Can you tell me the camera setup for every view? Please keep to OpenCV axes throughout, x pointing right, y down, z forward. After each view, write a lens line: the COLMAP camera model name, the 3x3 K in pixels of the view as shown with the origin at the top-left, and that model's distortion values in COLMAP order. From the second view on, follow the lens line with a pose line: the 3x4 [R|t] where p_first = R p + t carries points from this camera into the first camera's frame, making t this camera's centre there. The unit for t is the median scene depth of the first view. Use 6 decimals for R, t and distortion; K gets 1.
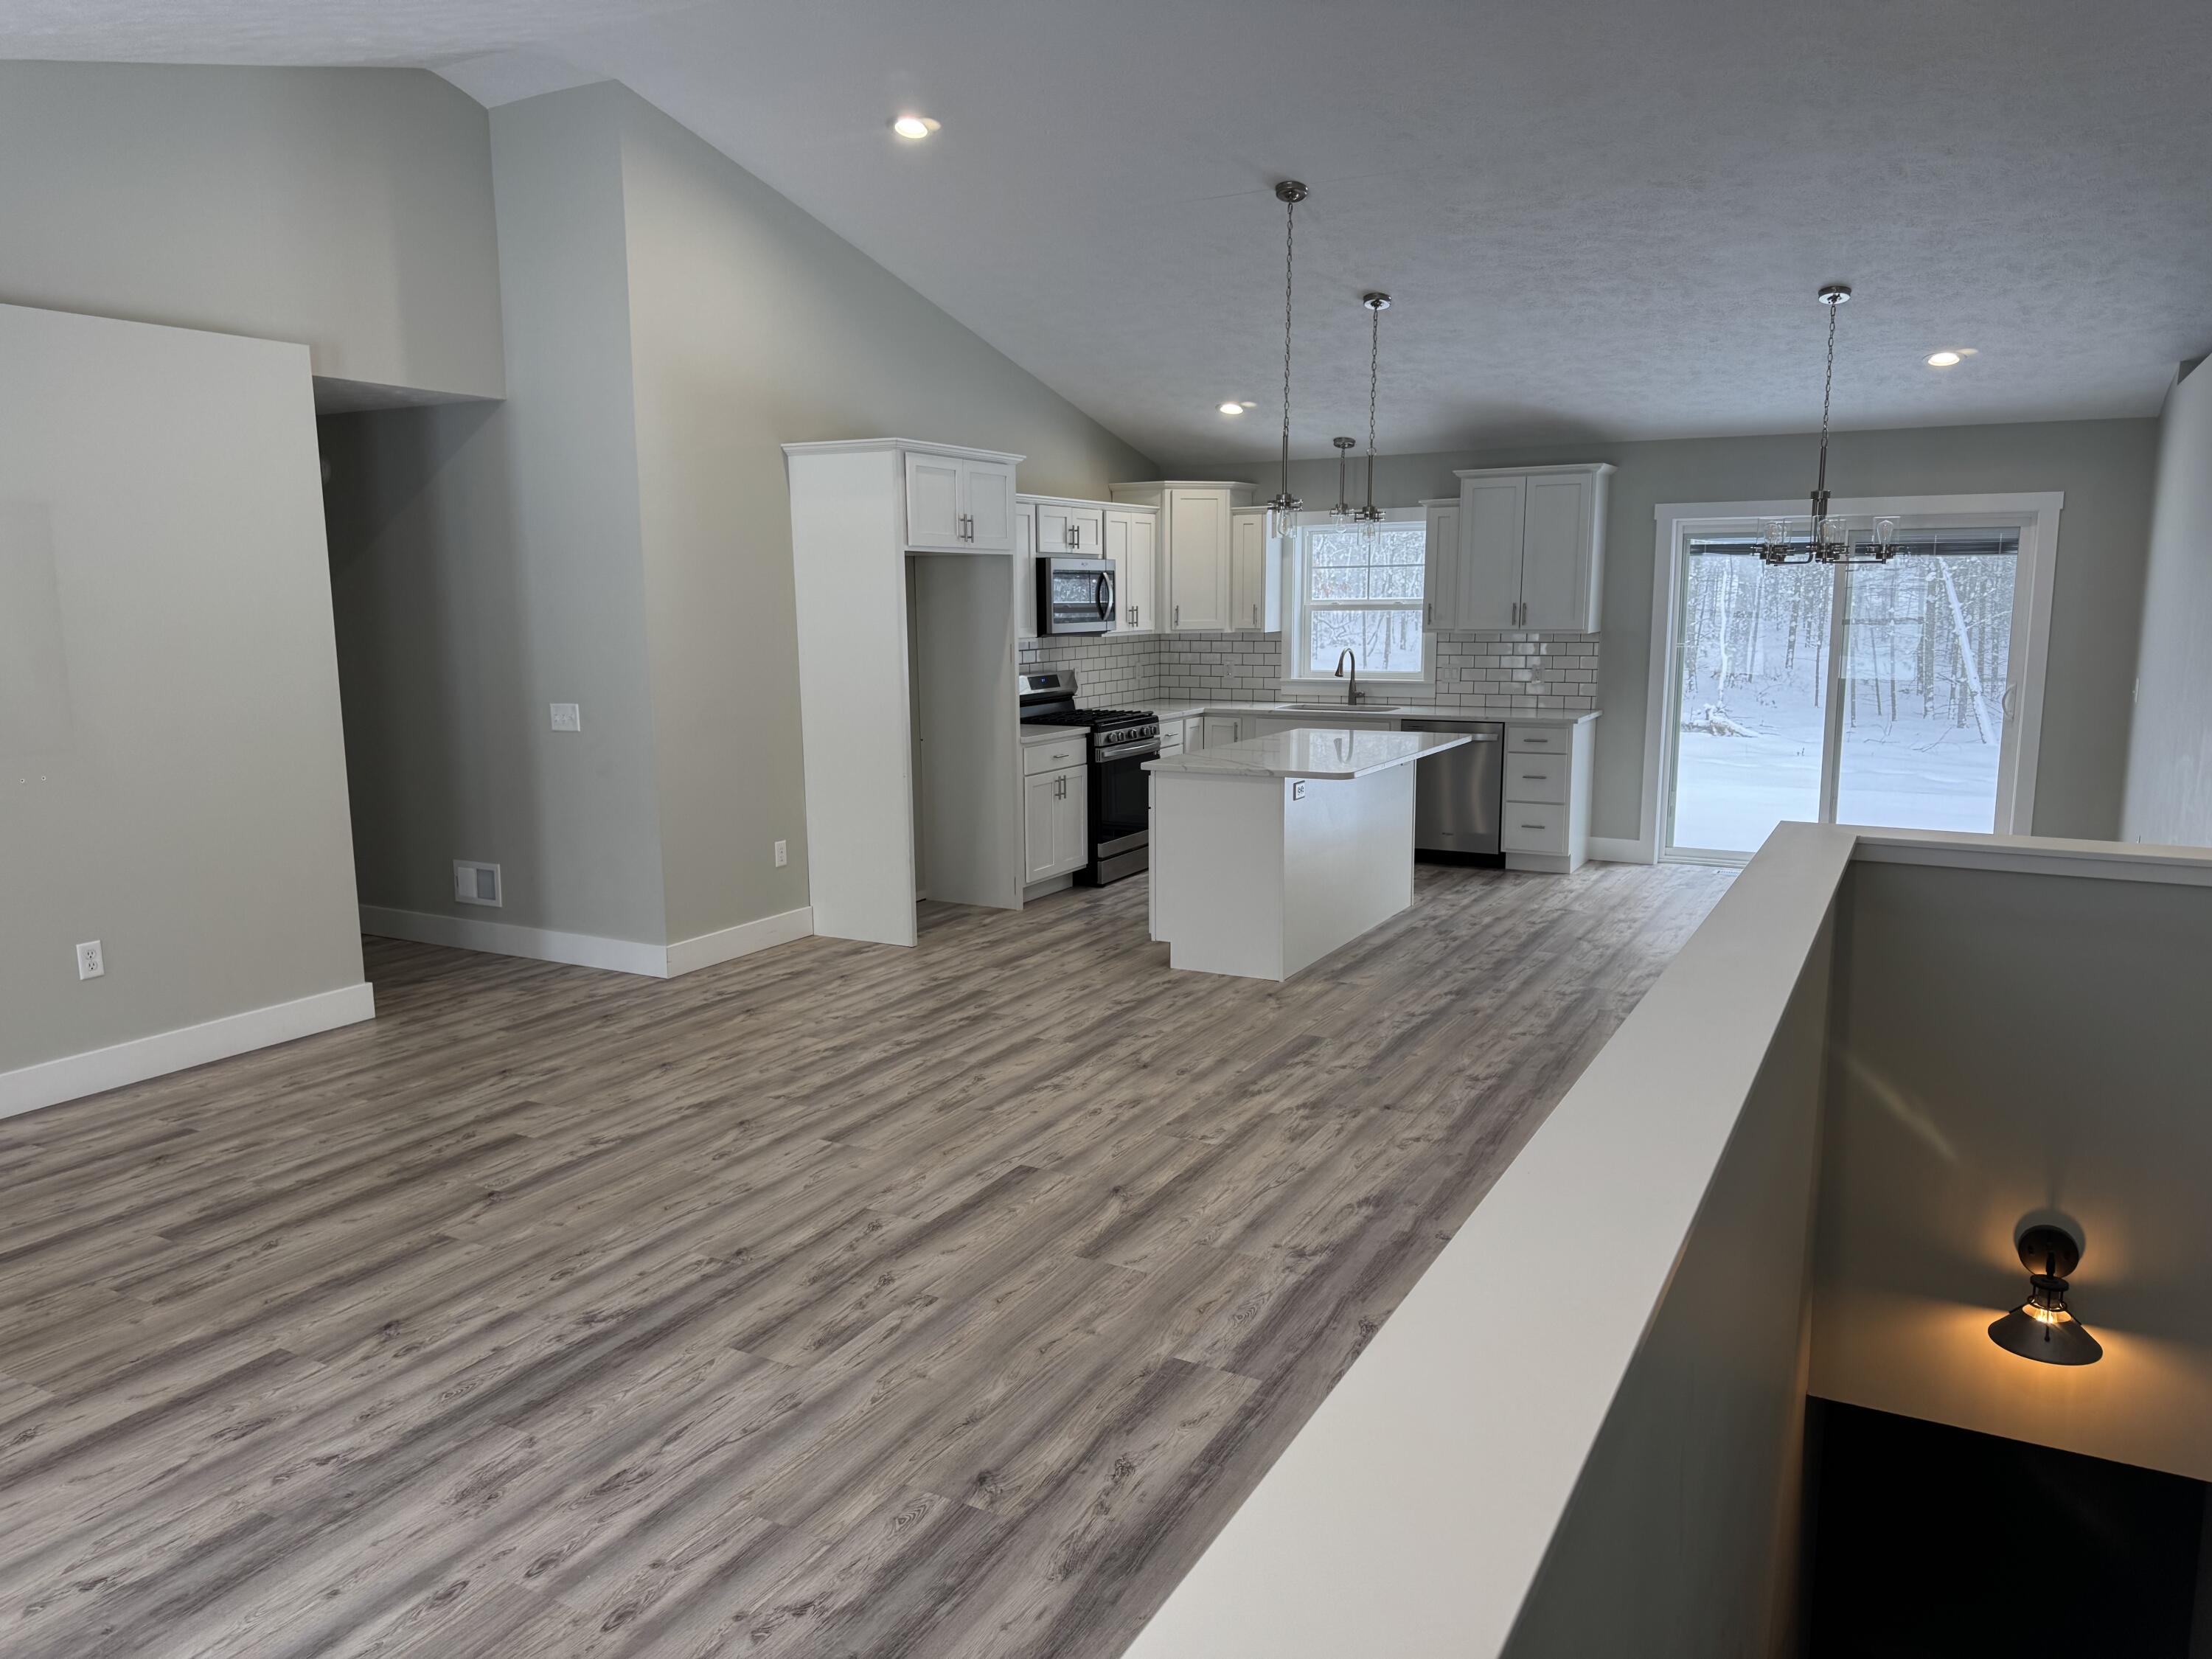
lens RADIAL K [[1546.2, 0, 1106.0], [0, 1546.2, 835.6], [0, 0, 1]] dist [0.092602, -0.131528]
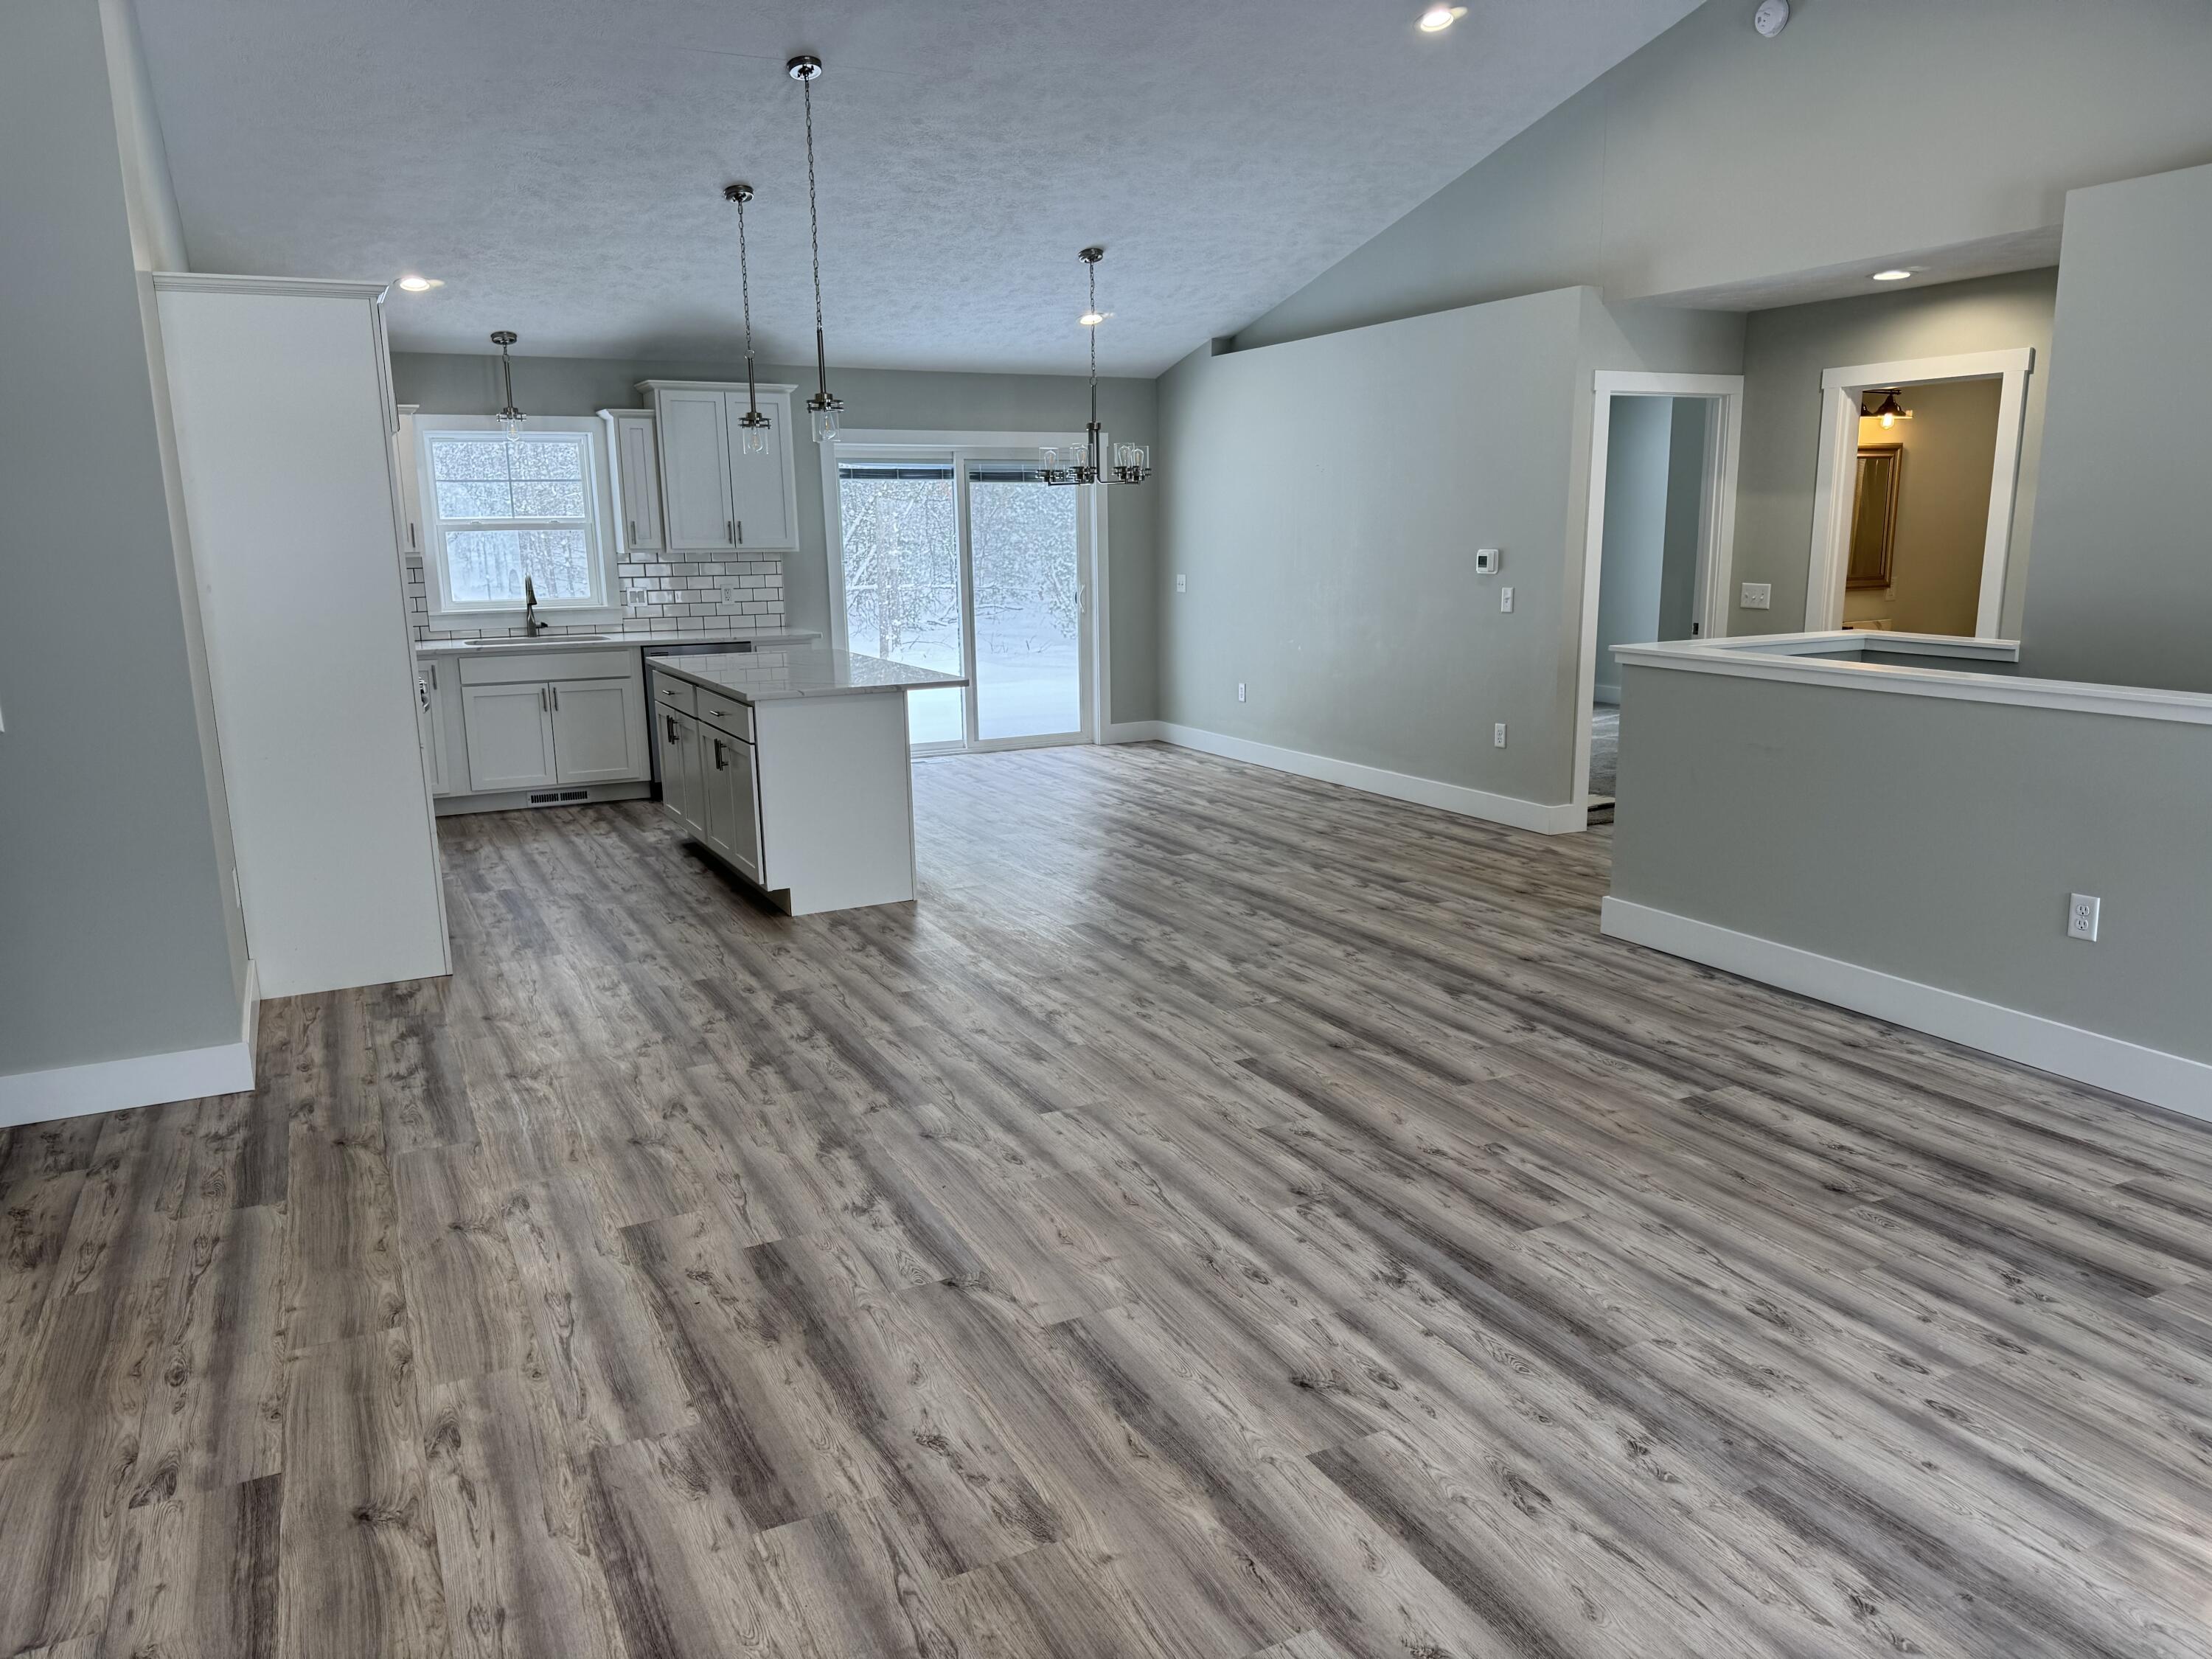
lens RADIAL K [[1546.2, 0, 1106.0], [0, 1546.2, 835.6], [0, 0, 1]] dist [0.092602, -0.131528]
pose [[0.565355, -0.168561, 0.807441, -0.671355], [0.141446, 0.984209, 0.106426, -0.036680], [-0.812630, 0.054041, 0.580269, 0.366980]]
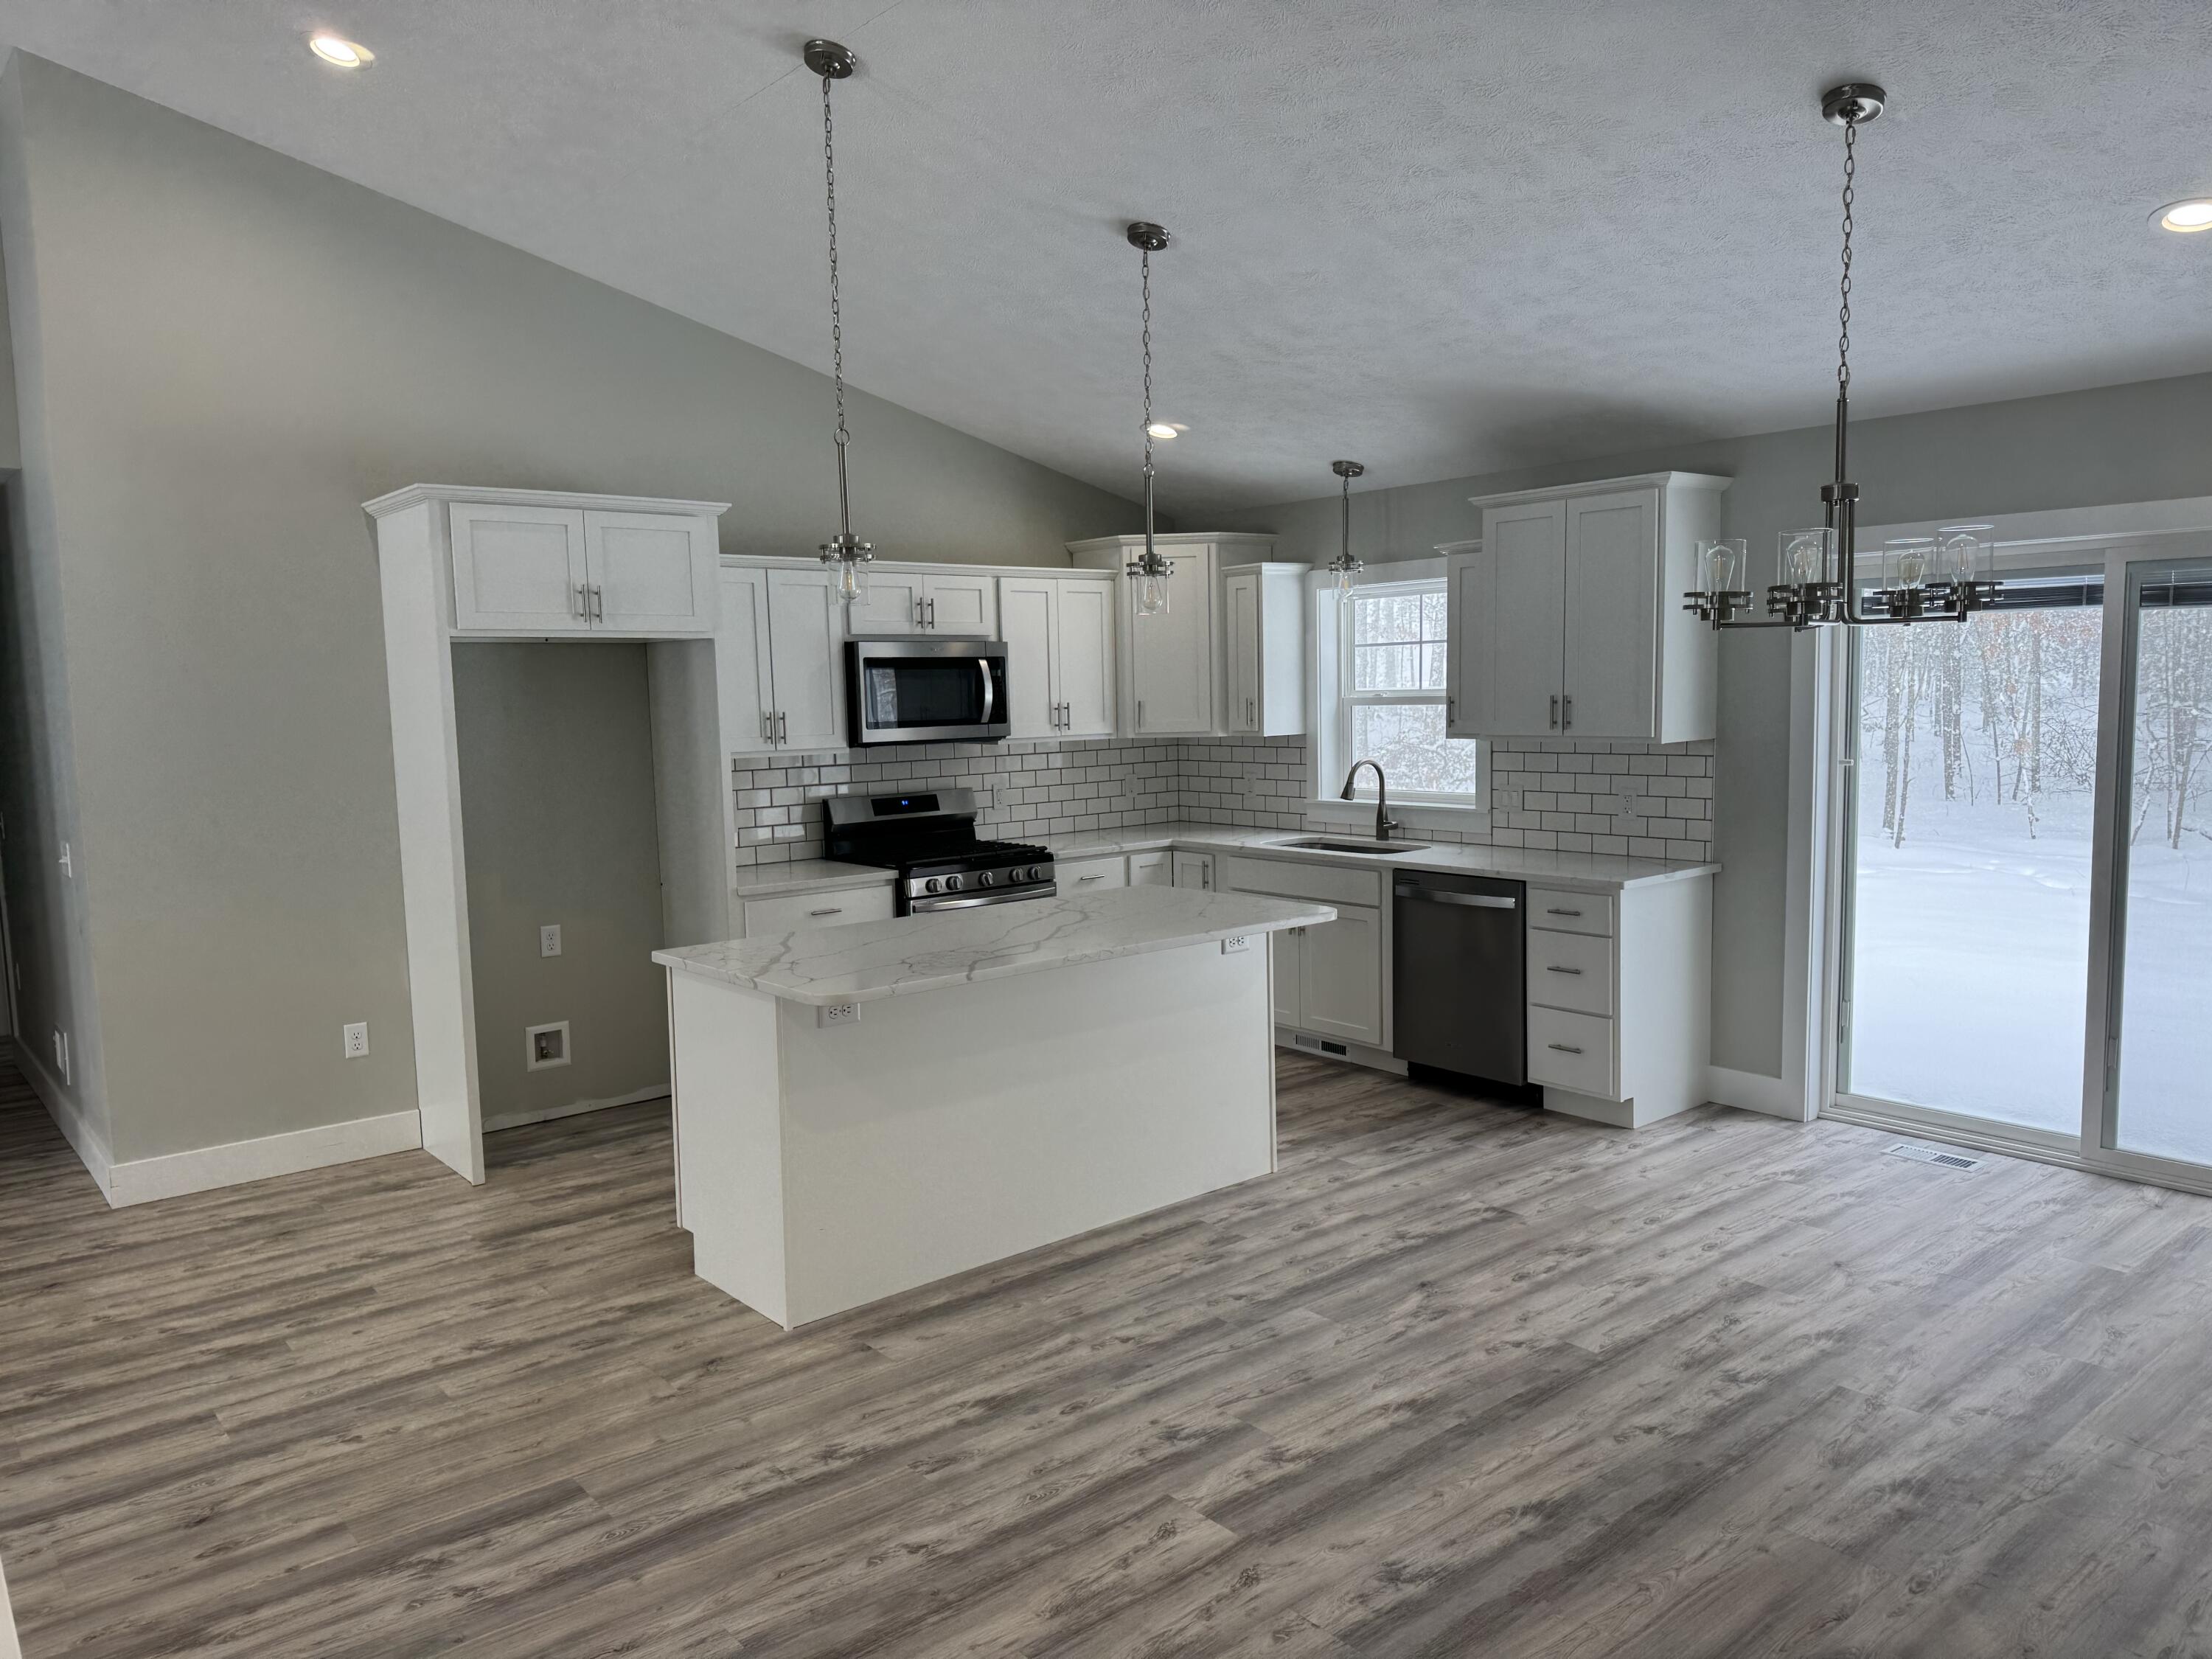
lens RADIAL K [[1544.2, 0, 1094.6], [0, 1544.2, 833.8], [0, 0, 1]] dist [0.119701, -0.172389]
pose [[0.928574, 0.021974, -0.370497, 0.498062], [-0.041387, 0.998150, -0.044530, -0.085316], [0.368833, 0.056683, 0.927766, 0.518277]]
